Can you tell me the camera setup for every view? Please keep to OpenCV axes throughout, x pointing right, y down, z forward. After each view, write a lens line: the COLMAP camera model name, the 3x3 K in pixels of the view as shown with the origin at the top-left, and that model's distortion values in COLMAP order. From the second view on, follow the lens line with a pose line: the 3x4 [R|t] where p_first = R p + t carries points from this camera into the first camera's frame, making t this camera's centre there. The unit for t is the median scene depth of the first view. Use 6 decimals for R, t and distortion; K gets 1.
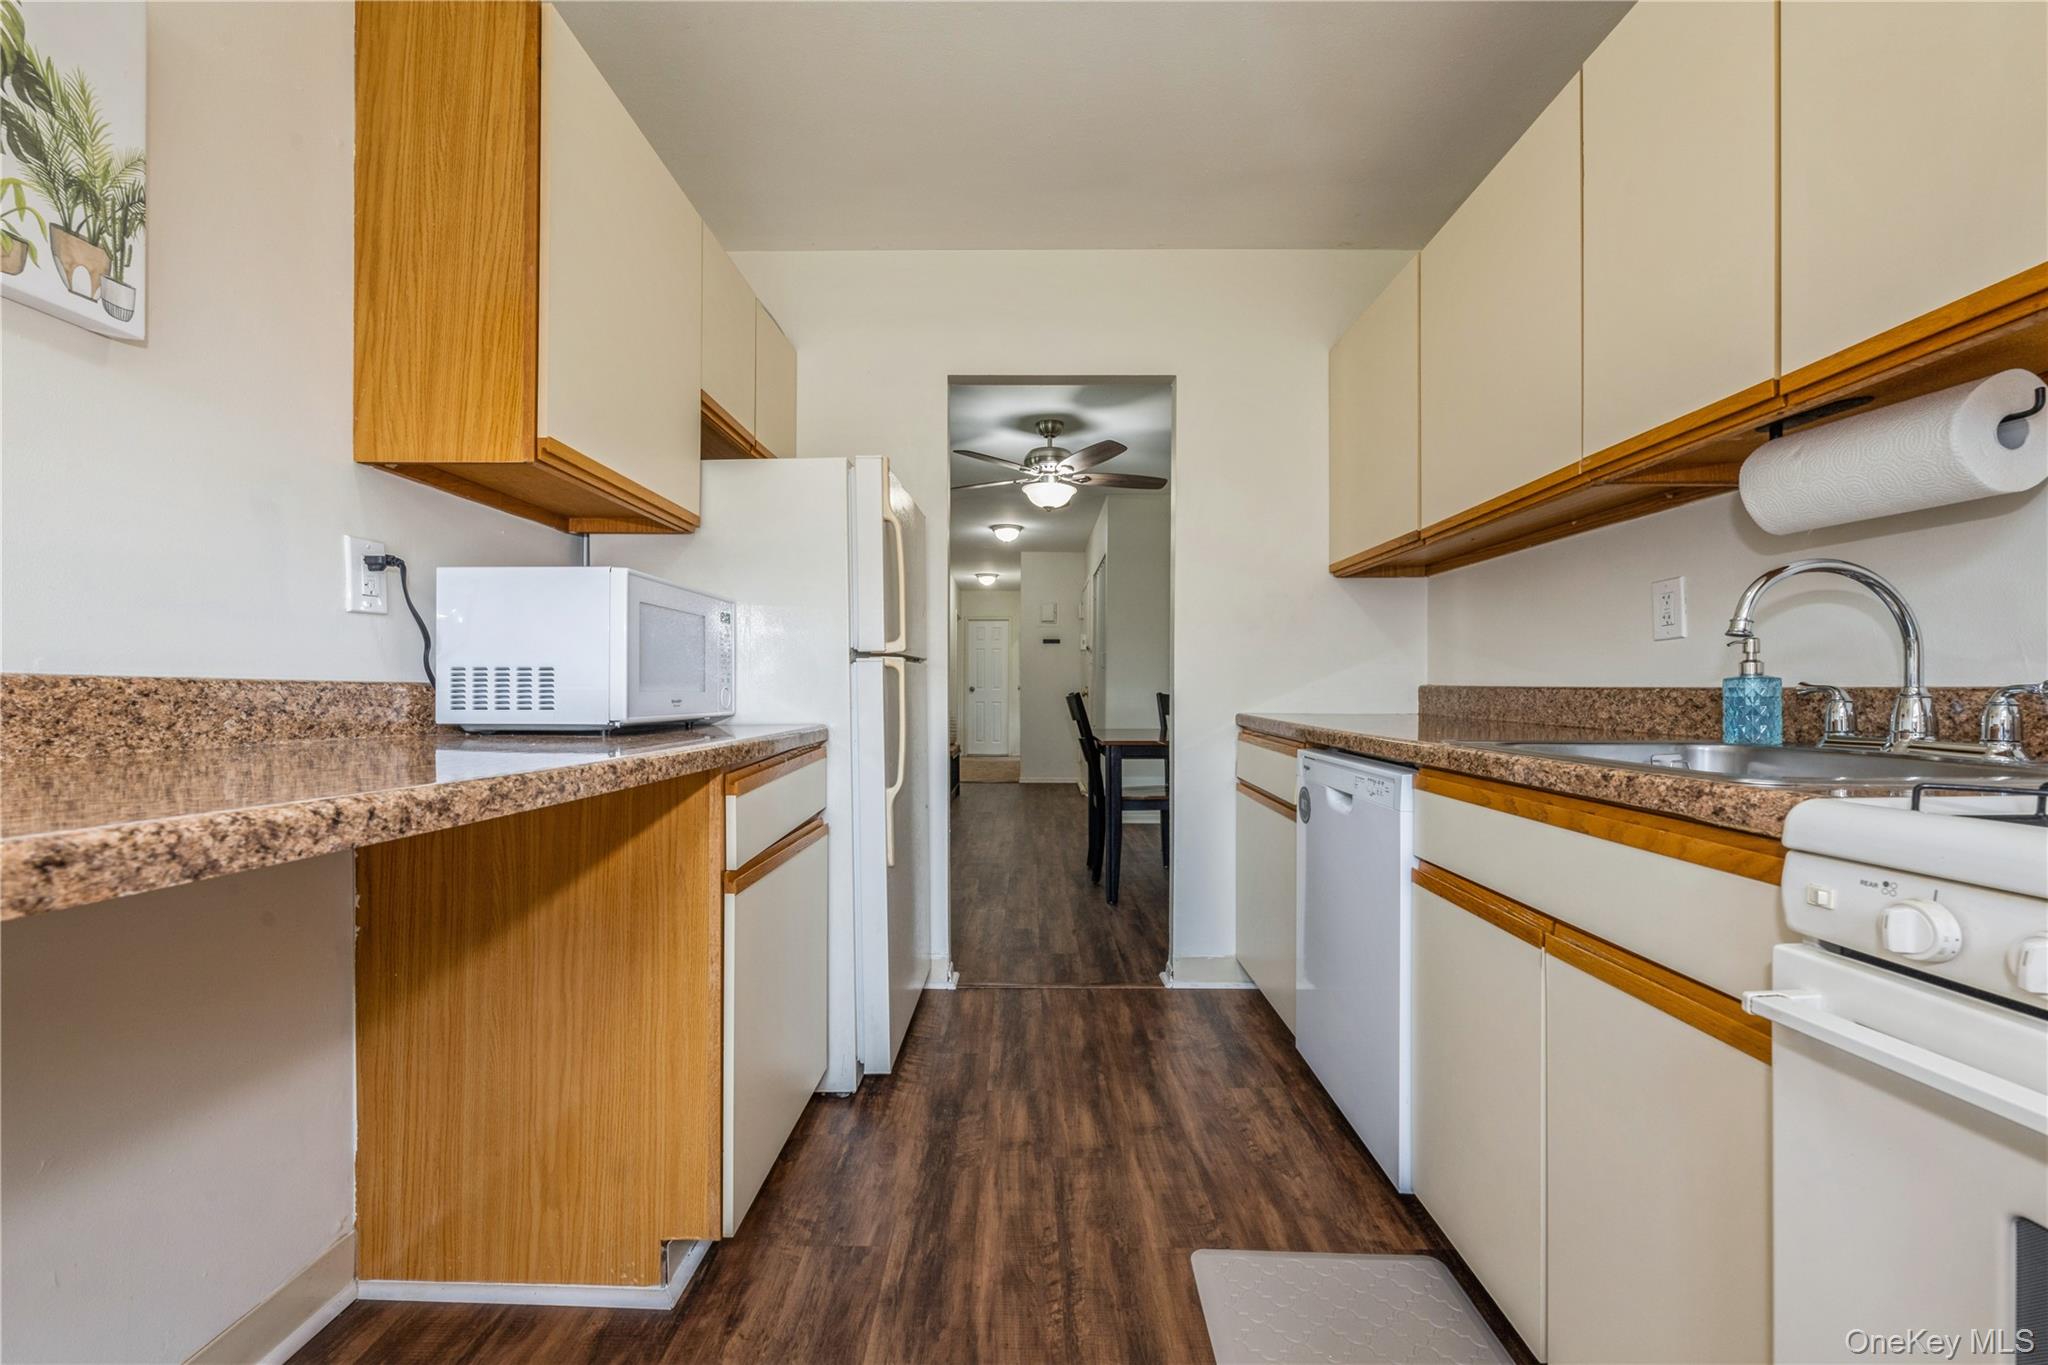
lens RADIAL K [[808.6, 0, 1021.0], [0, 808.6, 690.0], [0, 0, 1]] dist [0.001909, 0.000172]
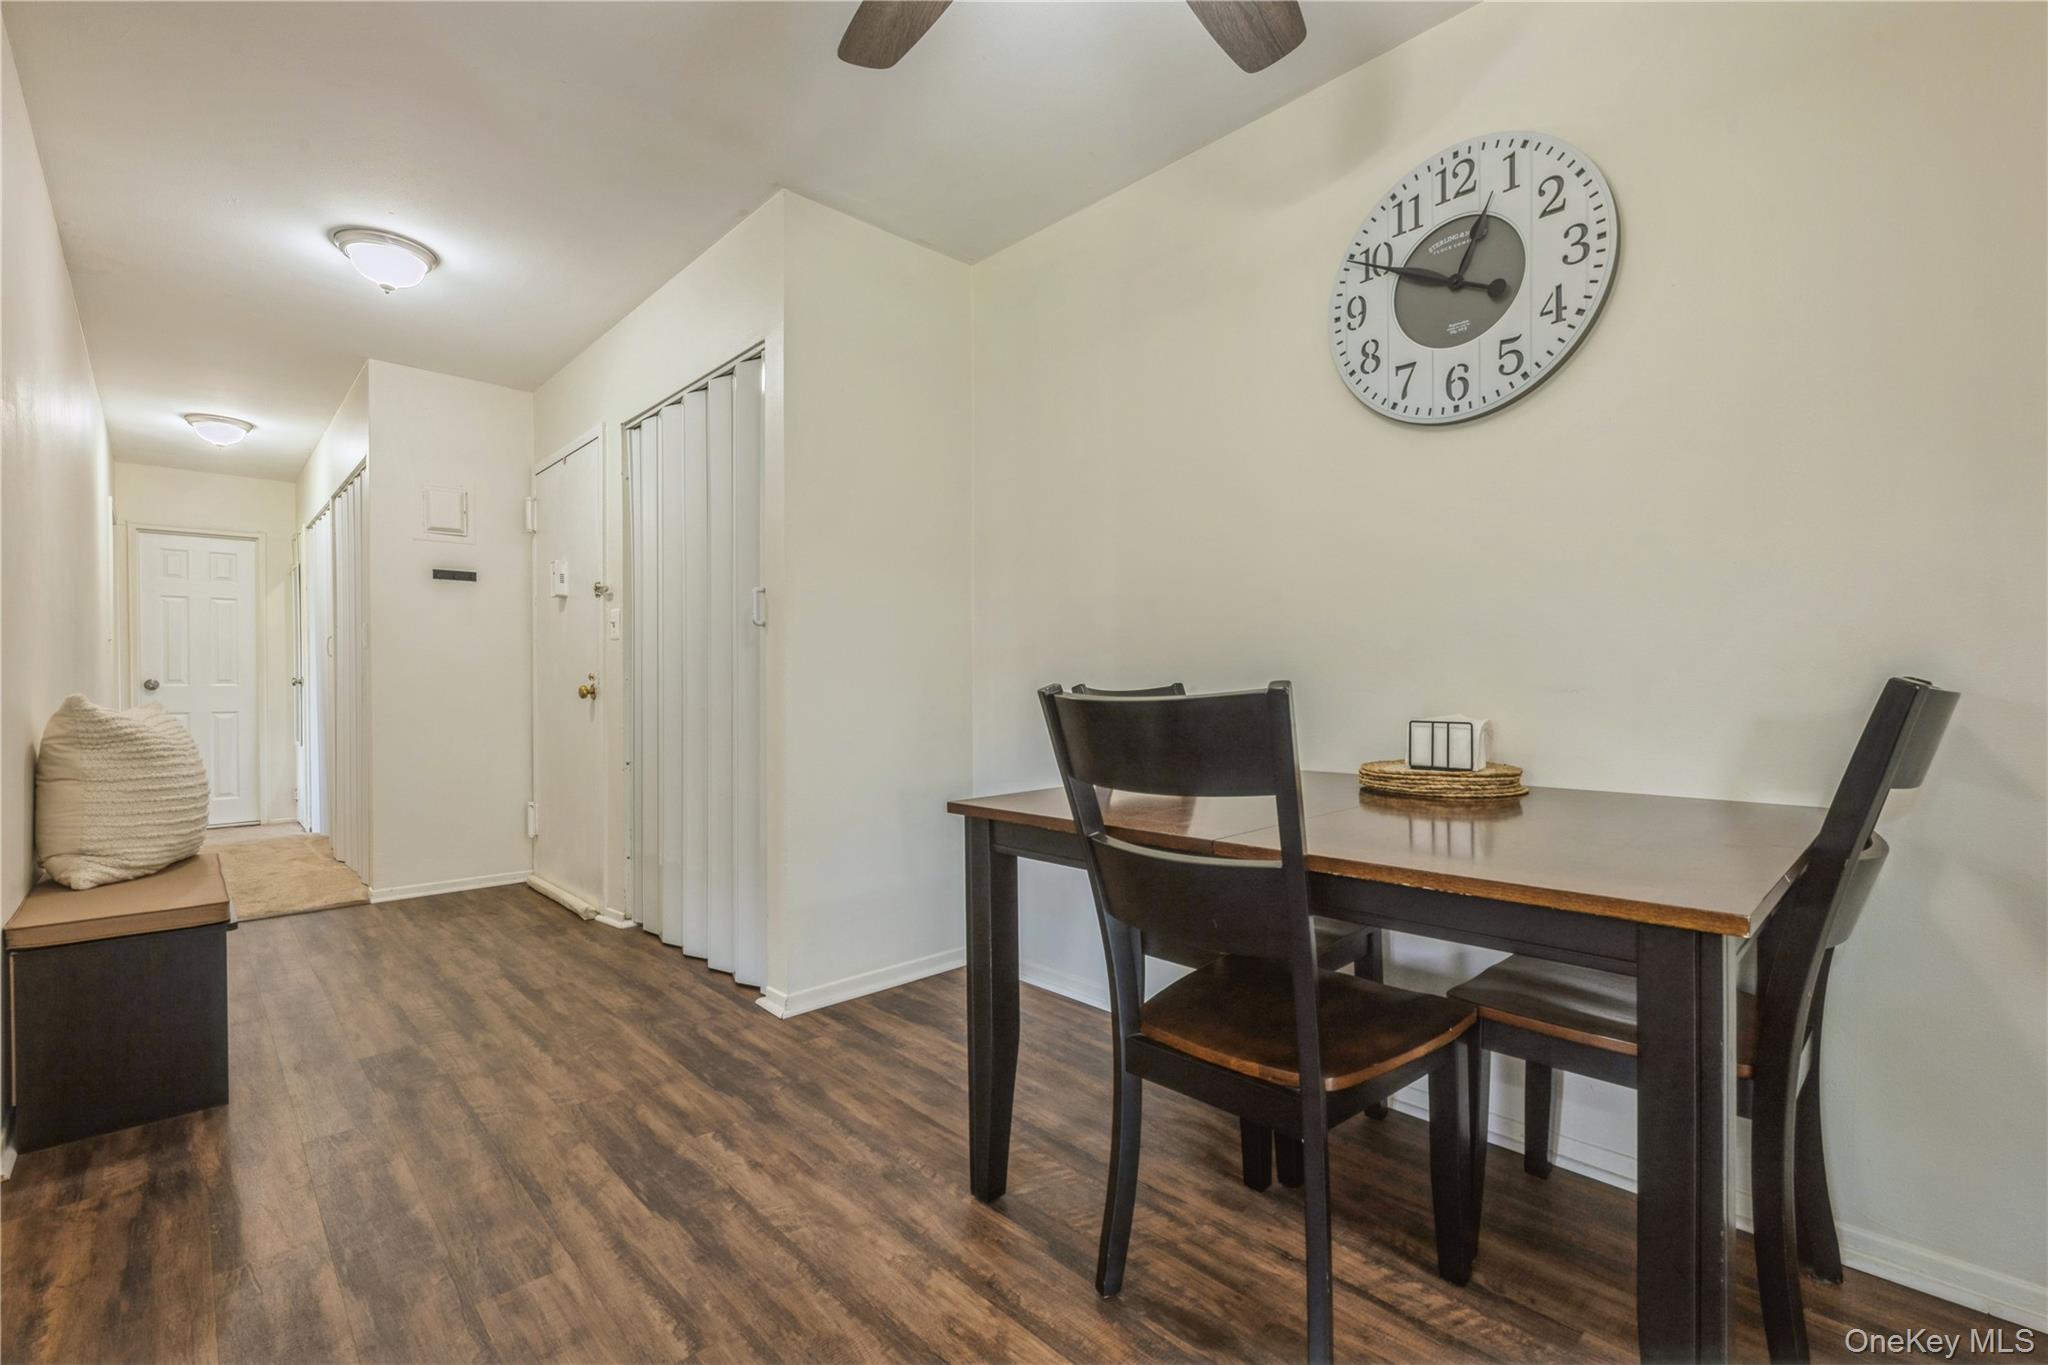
lens RADIAL K [[885.3, 0, 1022.0], [0, 885.3, 693.2], [0, 0, 1]] dist [-0.000922, -0.000141]
pose [[0.717988, -0.018835, 0.695801, -0.079928], [0.010774, 0.999815, 0.015947, 0.001249], [-0.695972, -0.003953, 0.718058, 0.423590]]
